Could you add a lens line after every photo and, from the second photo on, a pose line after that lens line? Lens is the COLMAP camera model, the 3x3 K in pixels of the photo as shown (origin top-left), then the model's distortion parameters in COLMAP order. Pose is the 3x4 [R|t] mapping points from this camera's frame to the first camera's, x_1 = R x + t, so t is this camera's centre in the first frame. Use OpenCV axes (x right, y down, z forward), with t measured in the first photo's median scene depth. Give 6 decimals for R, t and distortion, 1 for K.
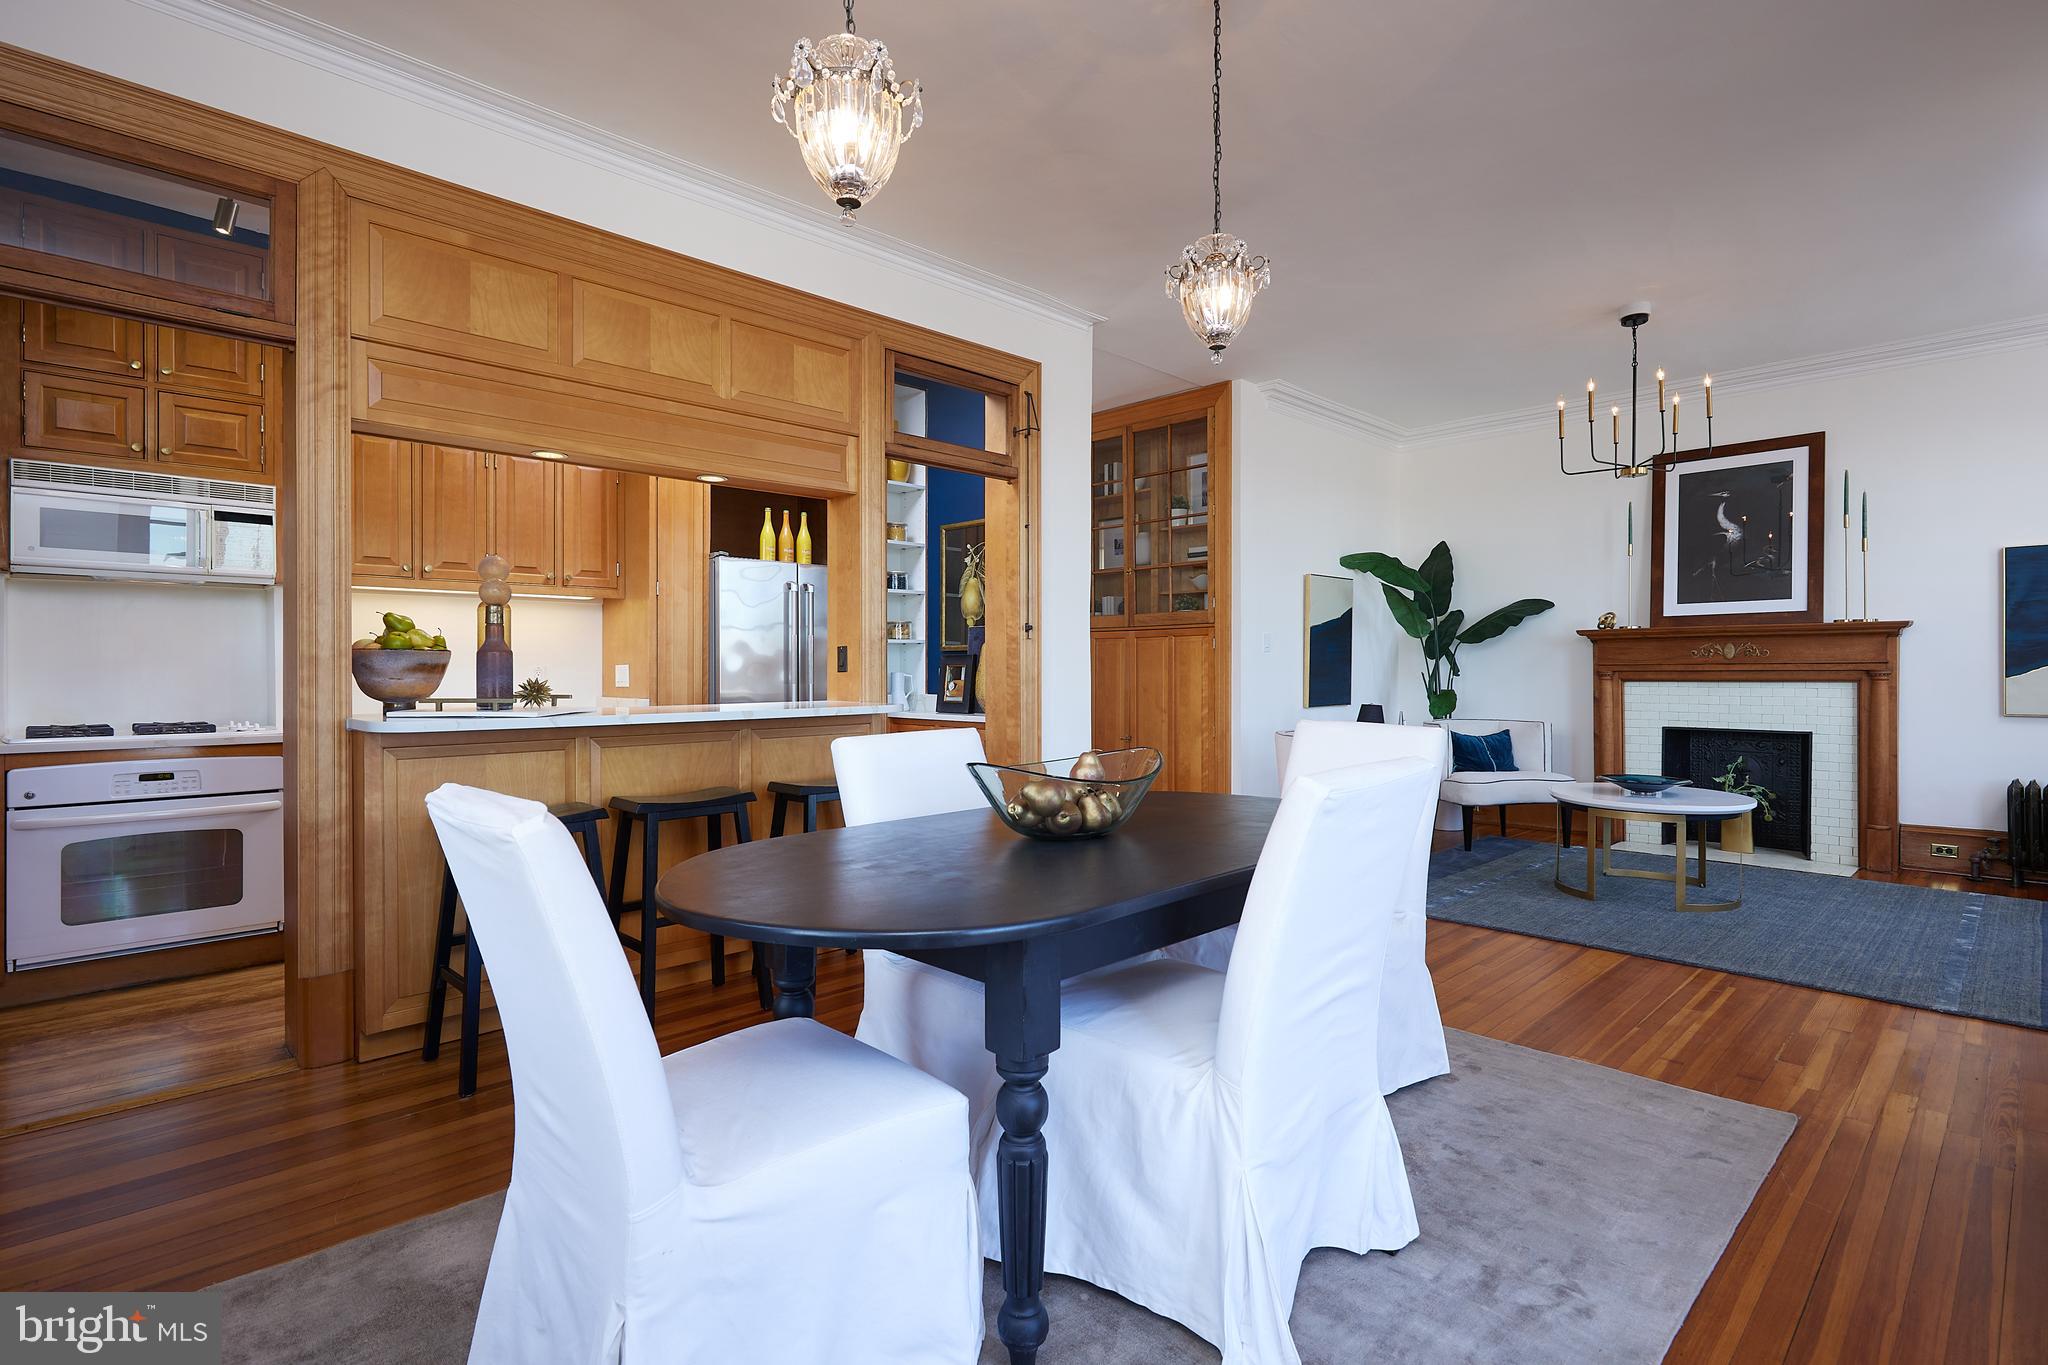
lens RADIAL K [[1000.6, 0, 1024.9], [0, 1000.6, 676.1], [0, 0, 1]] dist [-0.002489, -0.001022]
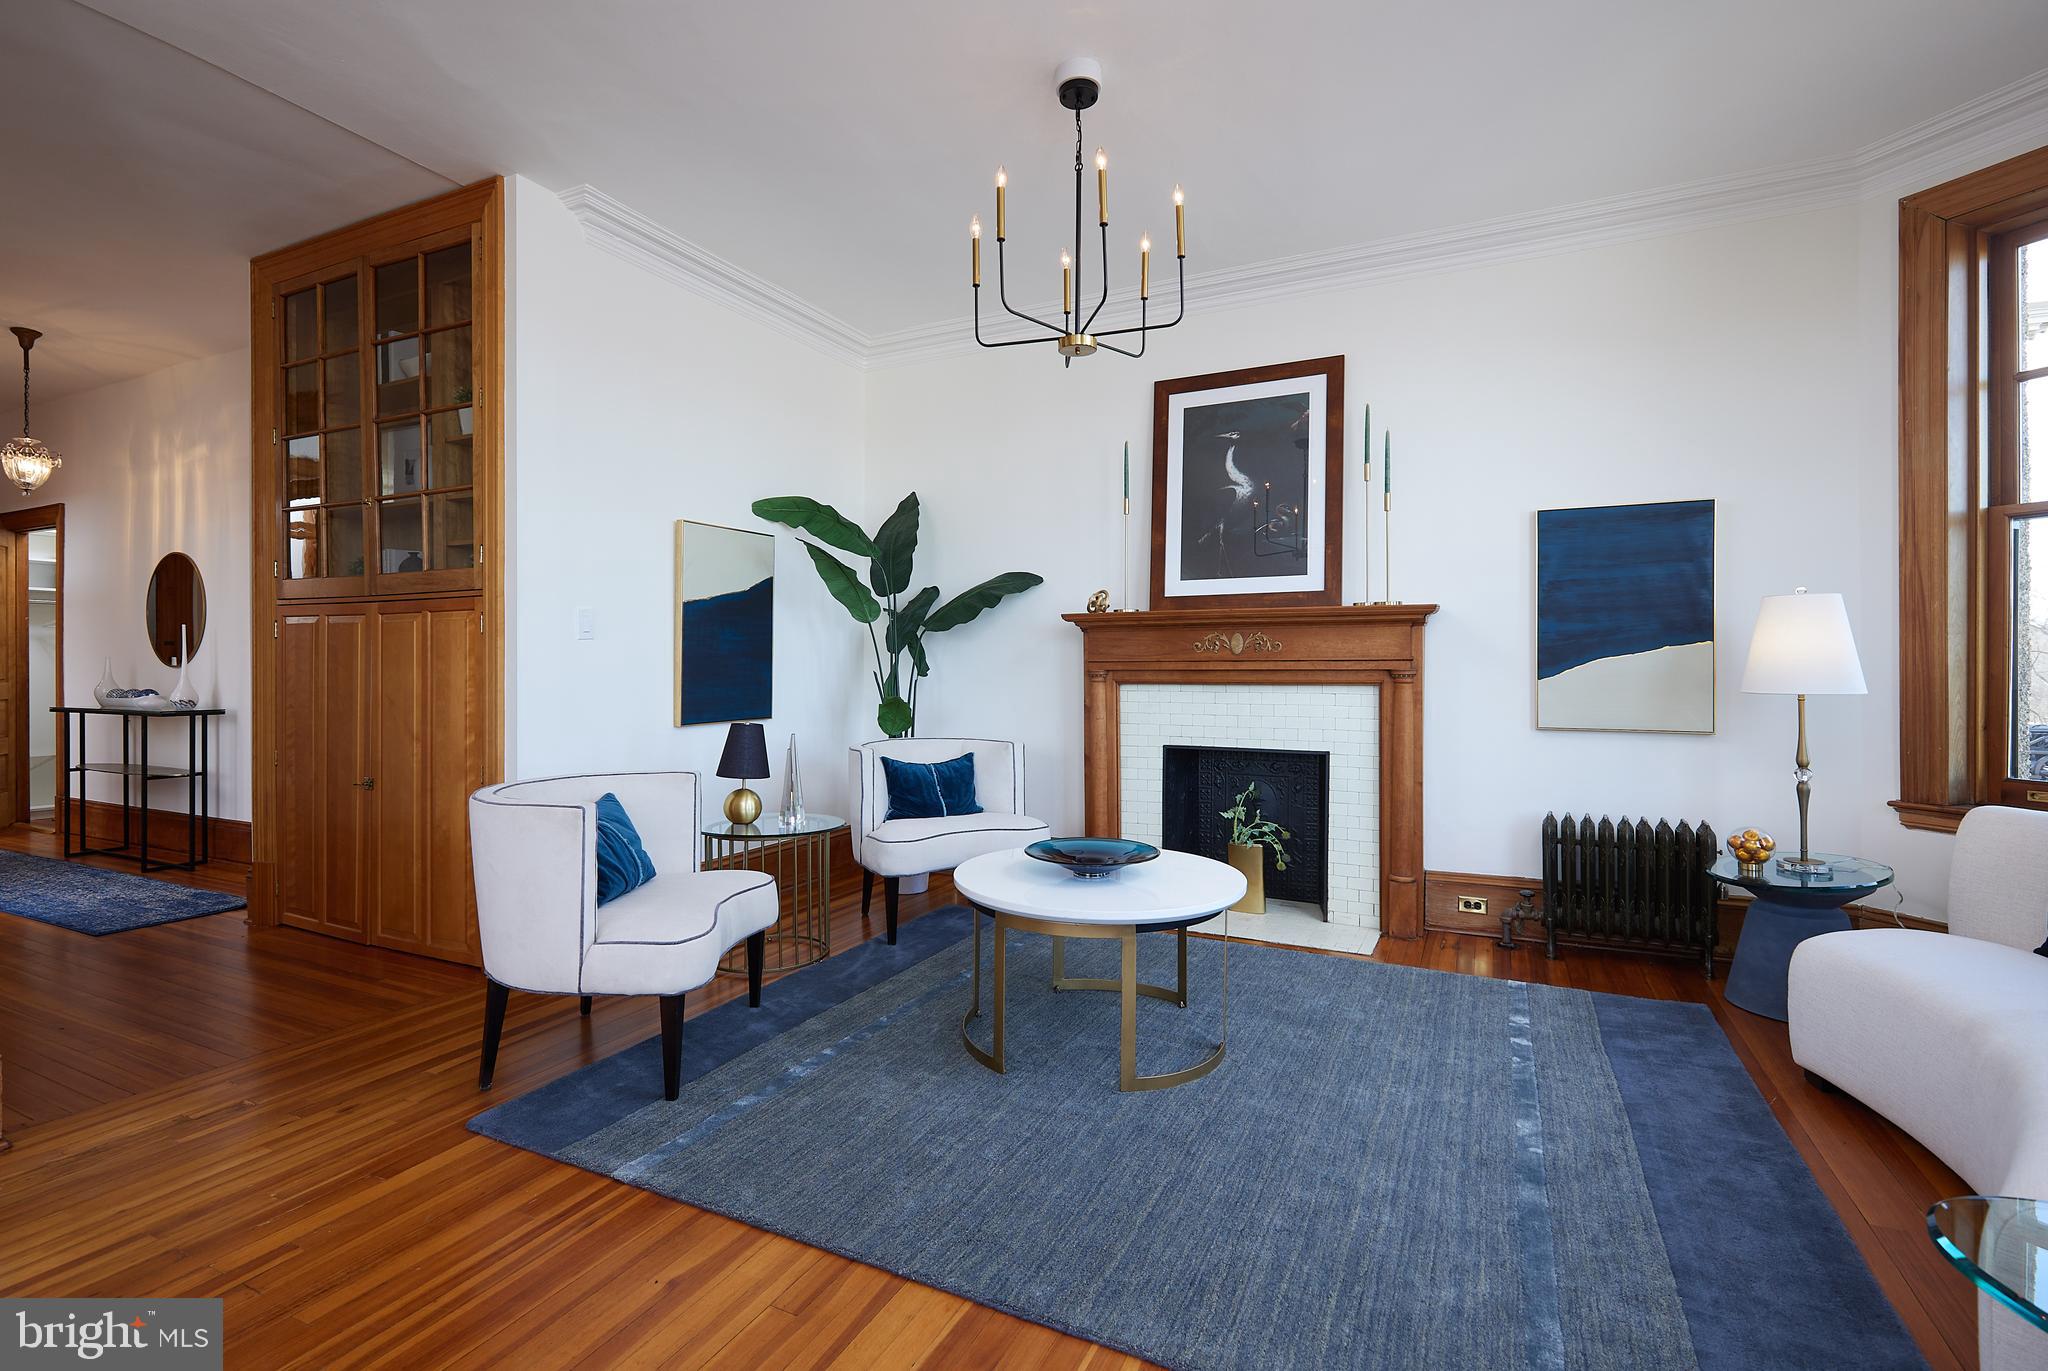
lens RADIAL K [[944.3, 0, 1021.9], [0, 944.3, 673.0], [0, 0, 1]] dist [0.000039, -0.000090]
pose [[0.943864, -0.001568, 0.330331, 0.314836], [0.000417, 0.999994, 0.003555, -0.005491], [-0.330335, -0.003218, 0.943858, 0.381000]]
